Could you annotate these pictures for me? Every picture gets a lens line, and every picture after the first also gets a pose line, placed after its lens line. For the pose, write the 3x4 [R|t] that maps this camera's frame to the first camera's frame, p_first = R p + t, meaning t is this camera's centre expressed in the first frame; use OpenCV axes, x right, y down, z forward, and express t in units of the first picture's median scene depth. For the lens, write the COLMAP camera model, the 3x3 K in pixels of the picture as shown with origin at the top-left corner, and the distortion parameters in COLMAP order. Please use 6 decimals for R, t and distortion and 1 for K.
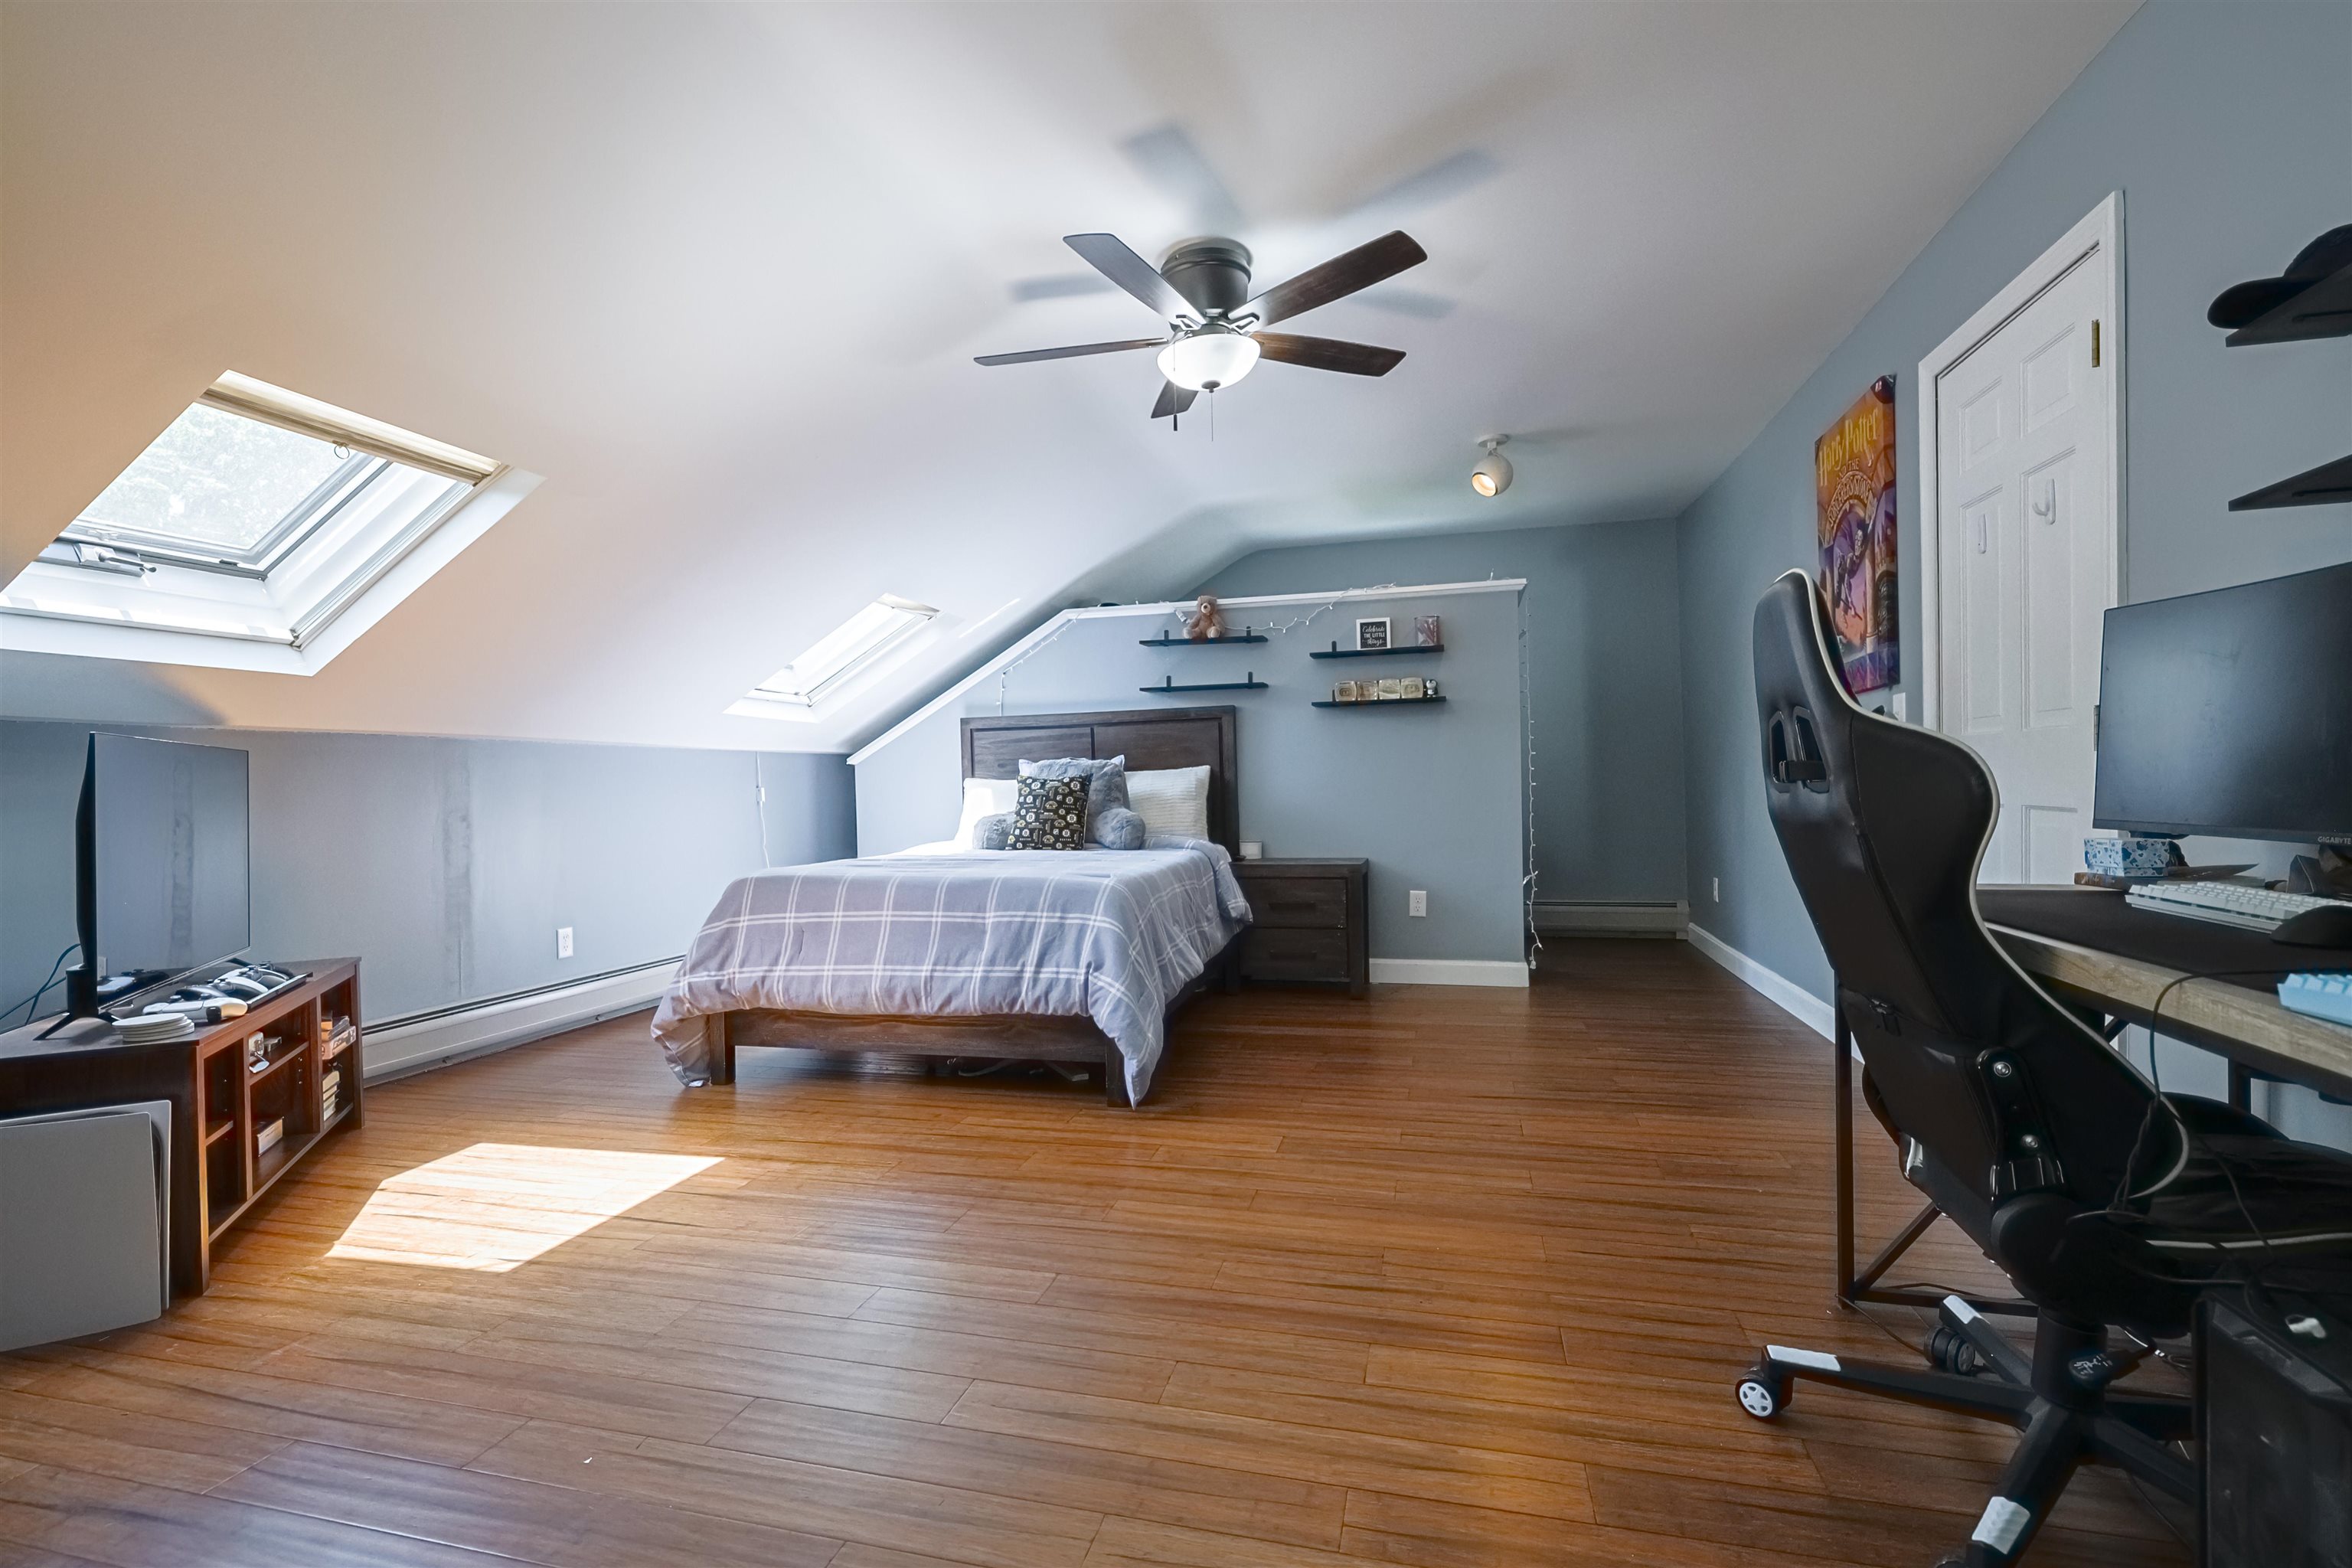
lens RADIAL K [[1069.8, 0, 1195.1], [0, 1069.8, 783.2], [0, 0, 1]] dist [0.001415, 0.000864]
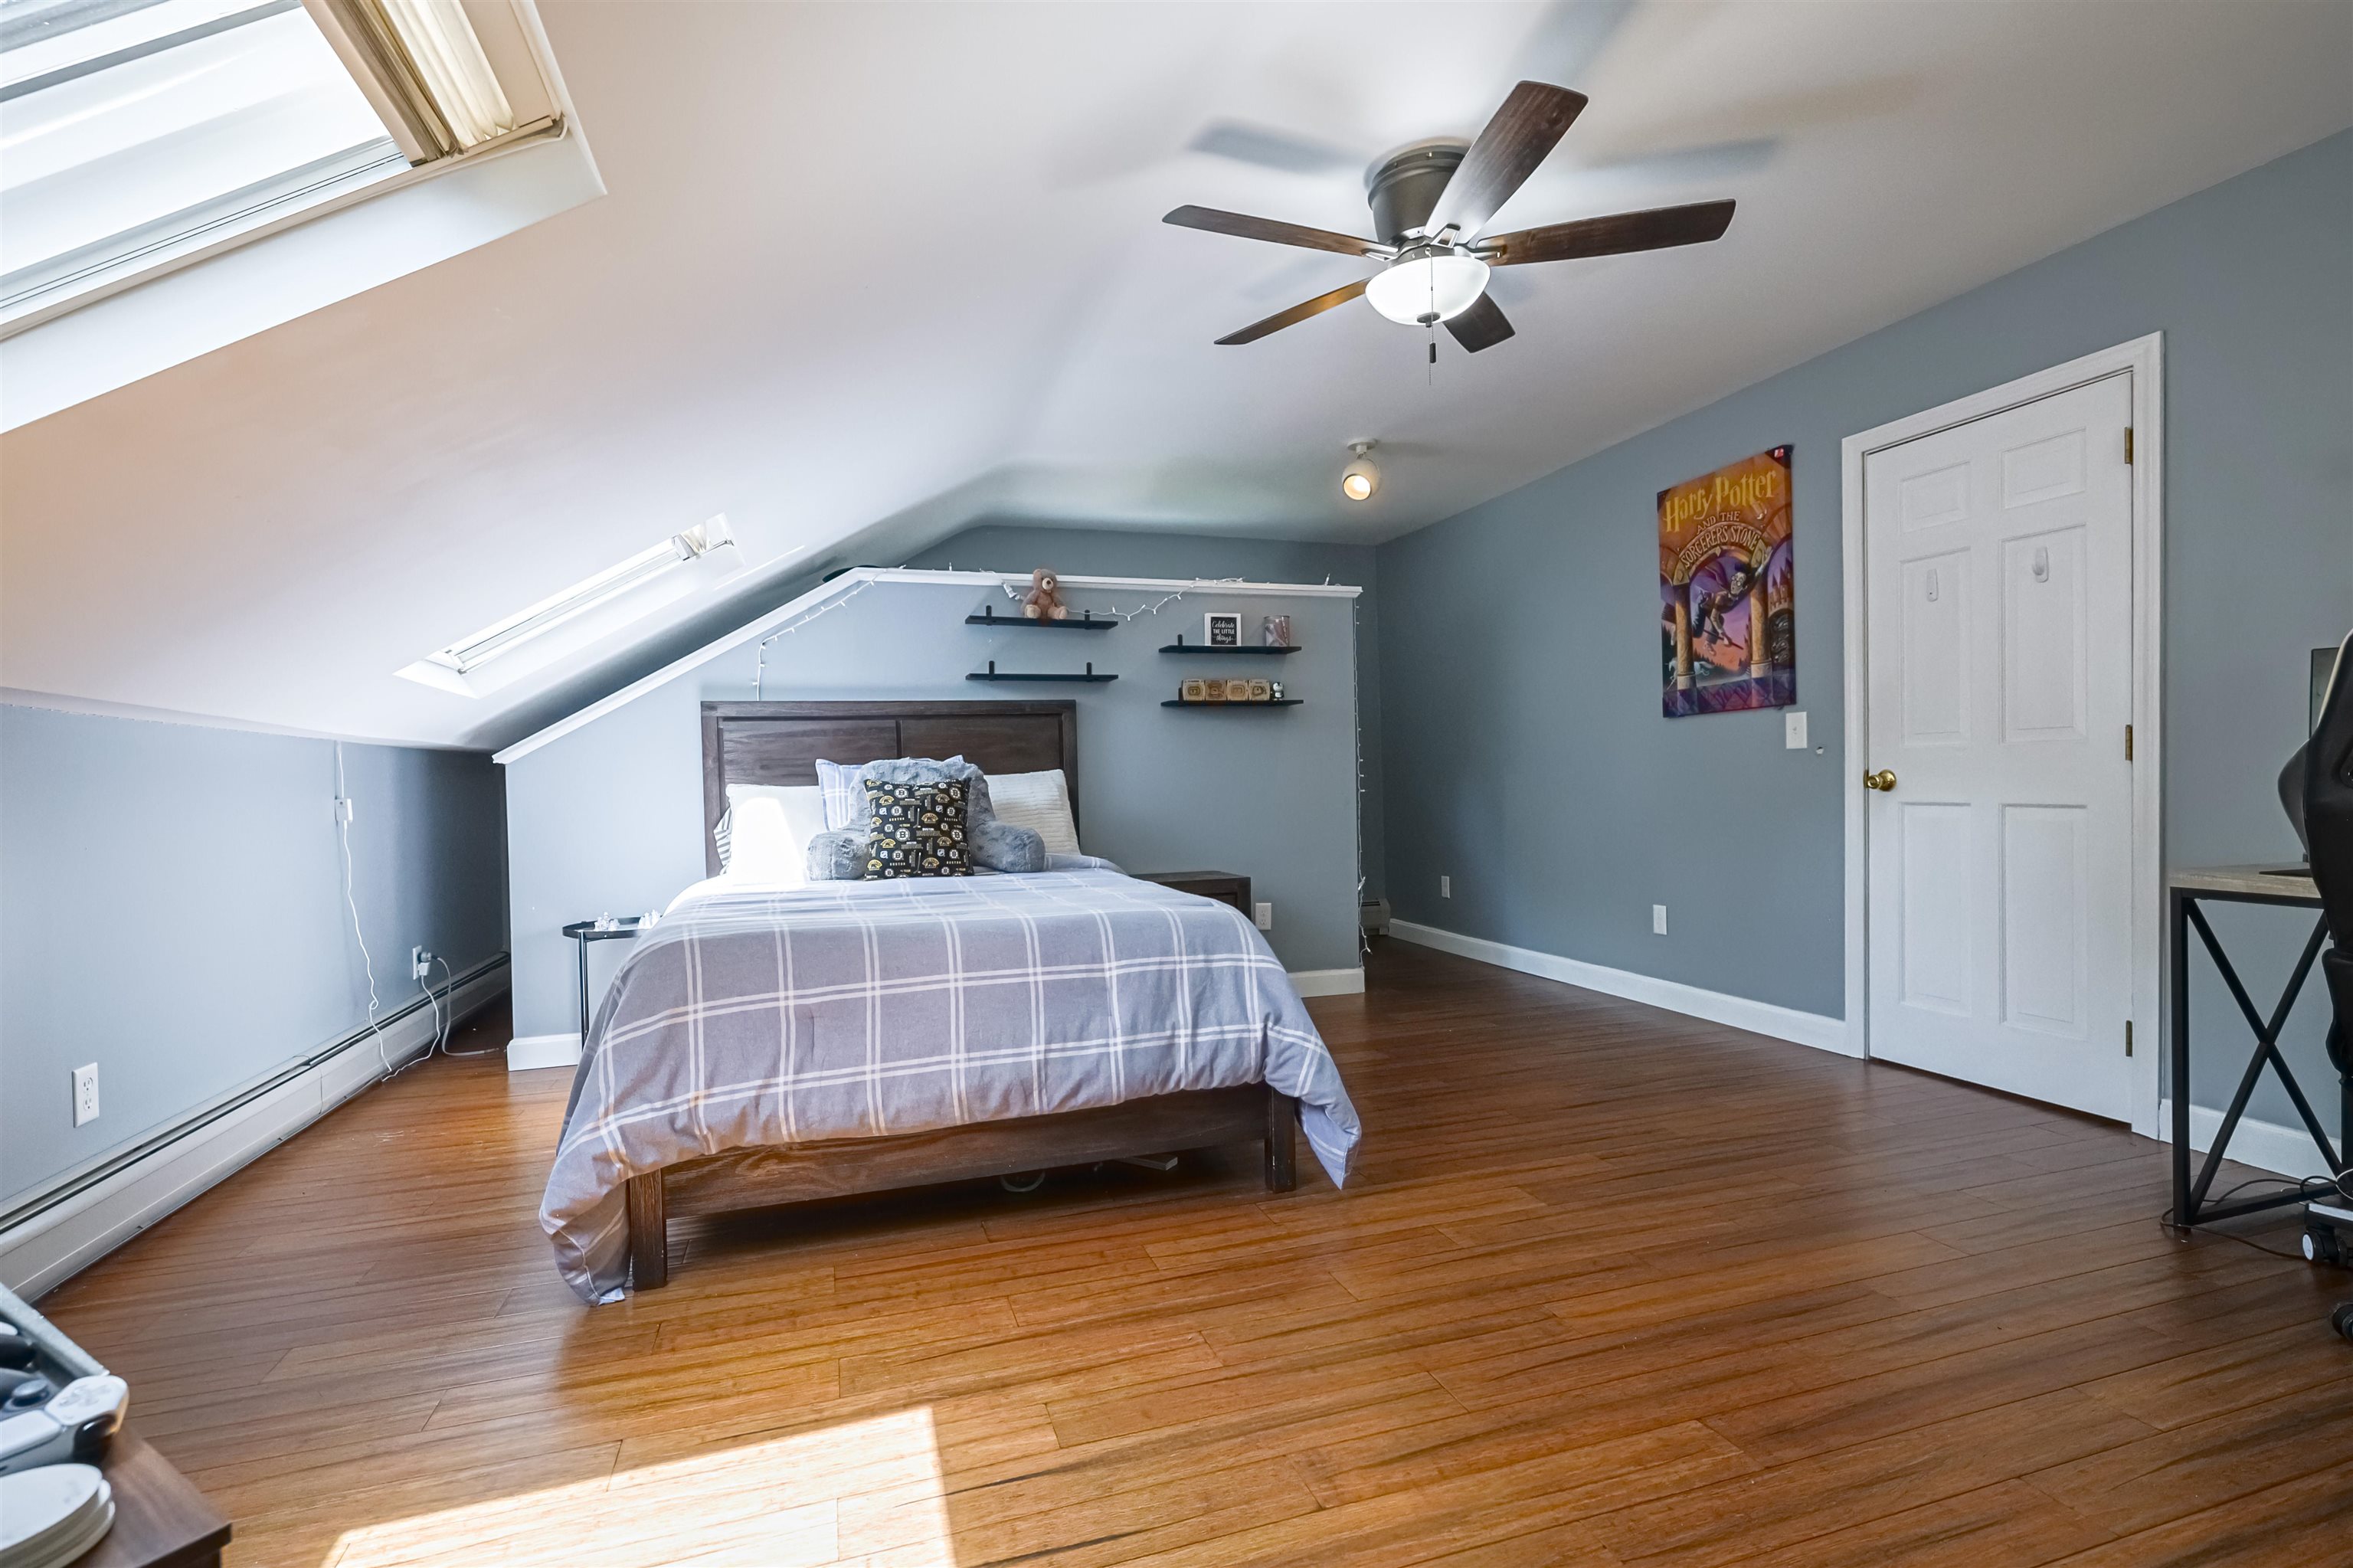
lens RADIAL K [[1070.3, 0, 1179.7], [0, 1070.3, 788.6], [0, 0, 1]] dist [0.001415, 0.000864]
pose [[0.844204, 0.000085, 0.536021, -0.517015], [0.003123, 0.999982, -0.005077, 0.004792], [-0.536012, 0.005960, 0.844189, 0.331375]]
